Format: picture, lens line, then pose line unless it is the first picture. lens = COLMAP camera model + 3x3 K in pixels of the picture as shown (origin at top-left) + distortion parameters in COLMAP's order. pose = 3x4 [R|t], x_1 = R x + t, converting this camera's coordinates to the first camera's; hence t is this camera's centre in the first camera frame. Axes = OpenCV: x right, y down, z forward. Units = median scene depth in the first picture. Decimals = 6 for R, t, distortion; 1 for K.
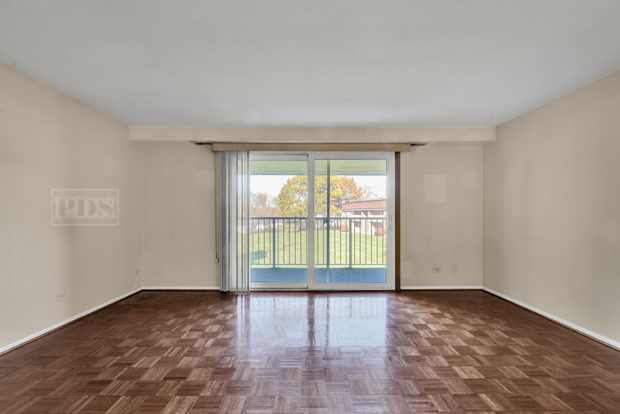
lens RADIAL K [[279.8, 0, 308.7], [0, 279.8, 216.2], [0, 0, 1]] dist [0.002809, -0.001051]
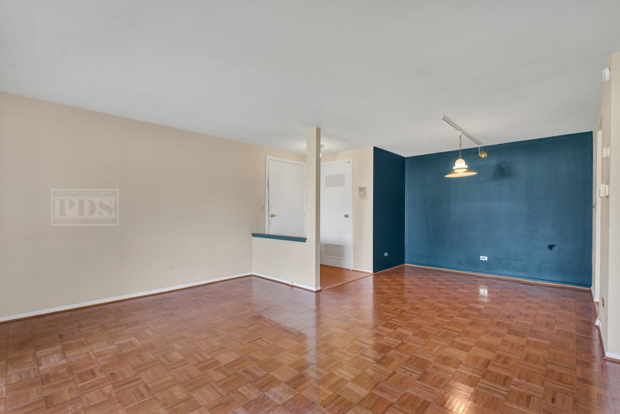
lens RADIAL K [[279.8, 0, 309.9], [0, 279.8, 210.9], [0, 0, 1]] dist [0.002809, -0.001051]
pose [[-0.712175, 0.002450, 0.701997, -0.401644], [0.008394, 0.999952, 0.005025, -0.008261], [-0.701951, 0.009471, -0.712162, 0.822604]]
